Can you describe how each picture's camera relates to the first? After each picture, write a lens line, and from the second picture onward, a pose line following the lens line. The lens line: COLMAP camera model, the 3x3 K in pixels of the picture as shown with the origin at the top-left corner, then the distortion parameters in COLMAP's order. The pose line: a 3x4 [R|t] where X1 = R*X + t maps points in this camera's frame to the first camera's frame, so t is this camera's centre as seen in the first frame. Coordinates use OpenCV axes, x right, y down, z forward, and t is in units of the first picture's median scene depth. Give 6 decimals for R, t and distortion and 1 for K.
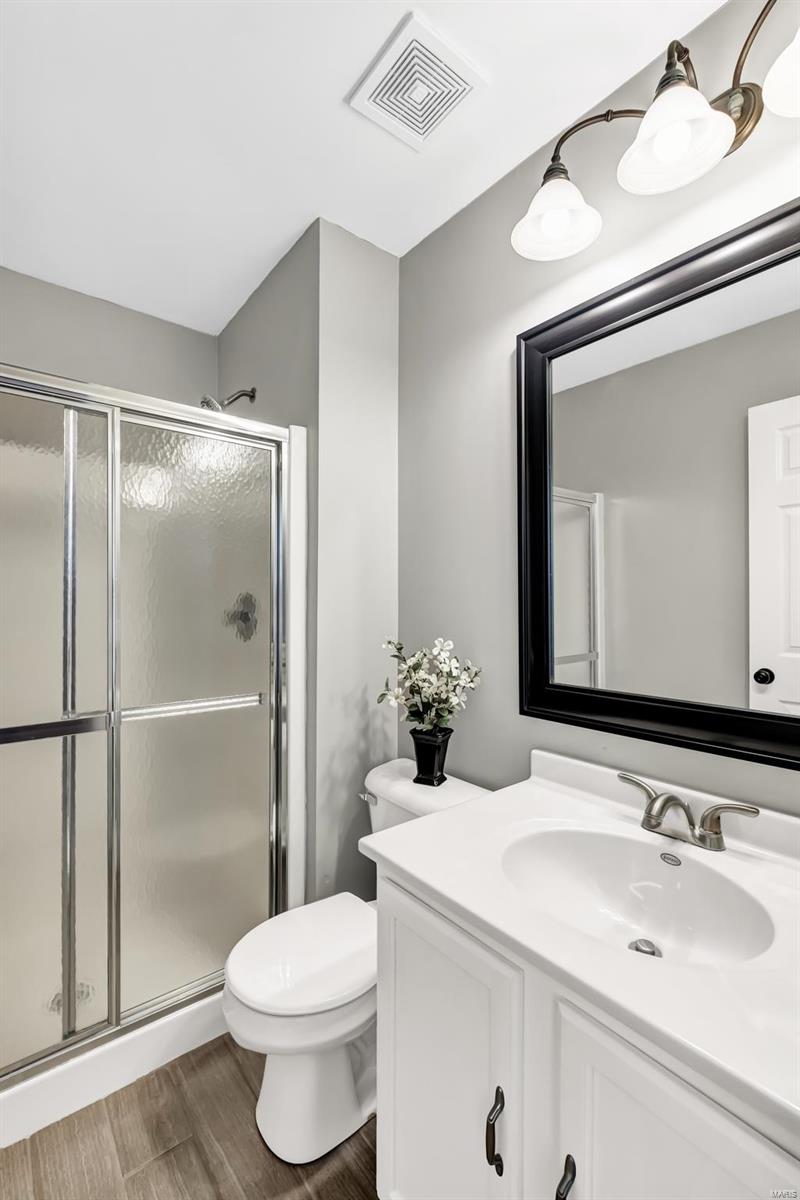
lens RADIAL K [[535.2, 0, 400.7], [0, 535.2, 597.3], [0, 0, 1]] dist [-0.000207, -0.000554]
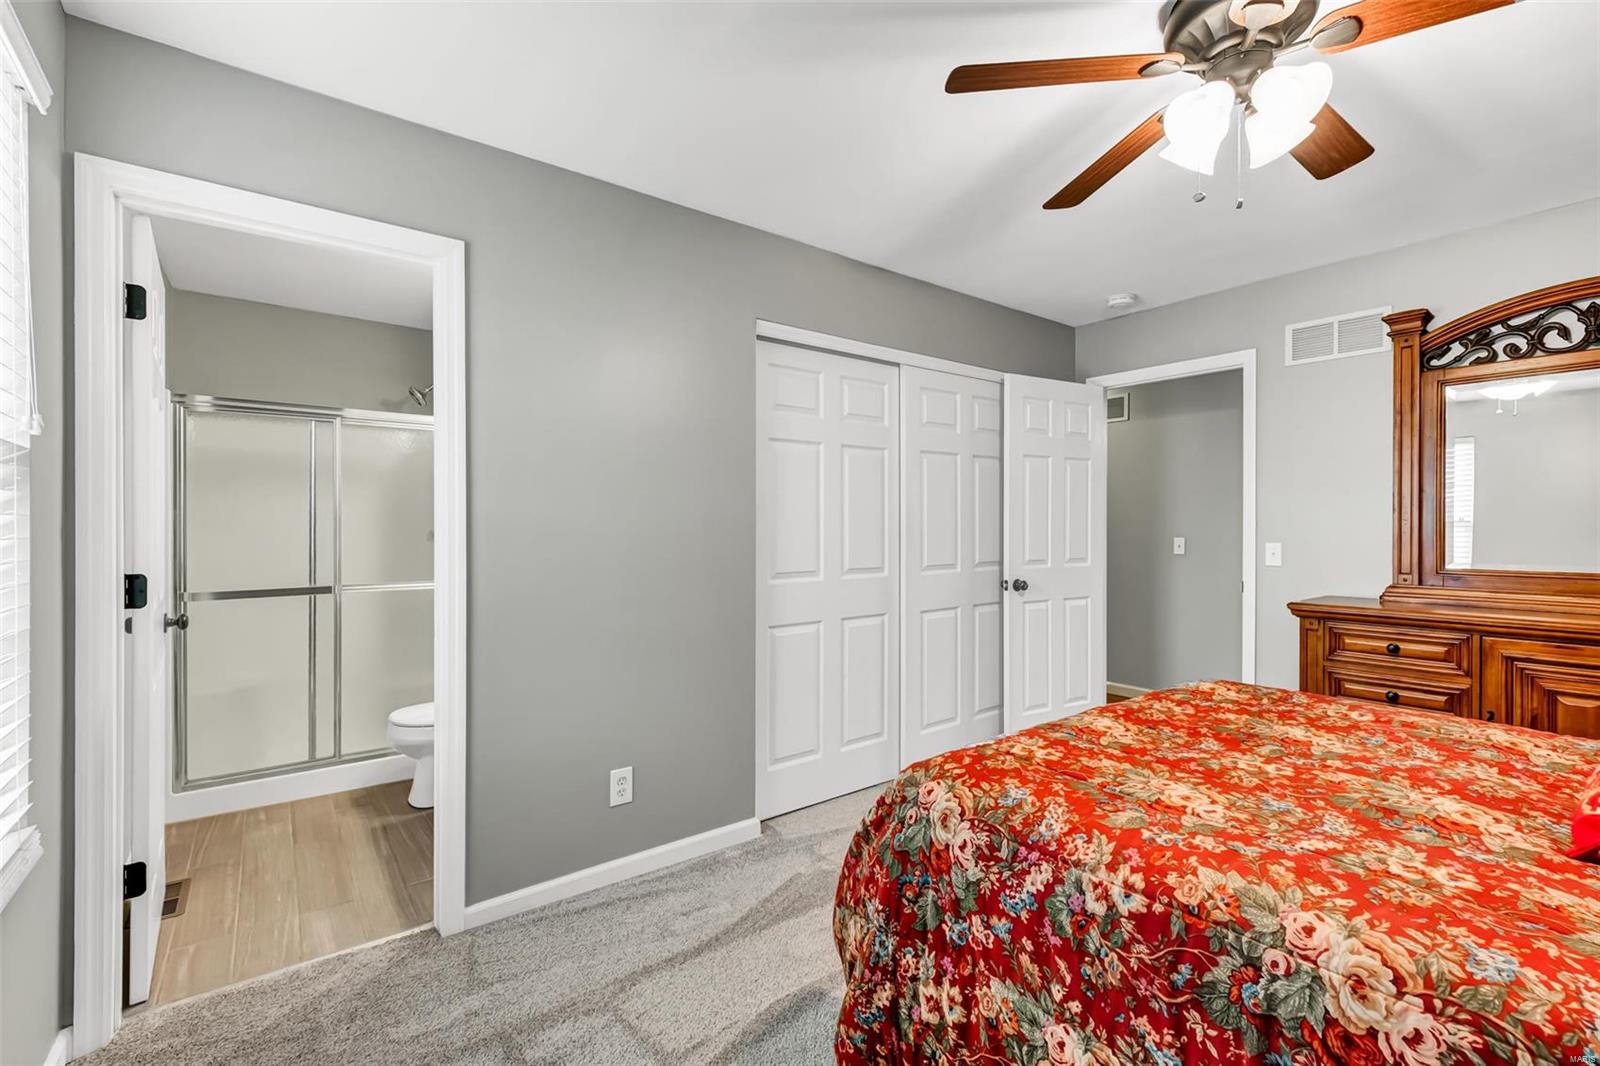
lens RADIAL K [[713.6, 0, 797.9], [0, 713.6, 530.4], [0, 0, 1]] dist [-0.000207, -0.000554]
pose [[0.999882, 0.003825, -0.014846, 1.056067], [-0.003752, 0.999981, 0.004966, 0.020114], [0.014864, -0.004910, 0.999877, -1.384059]]
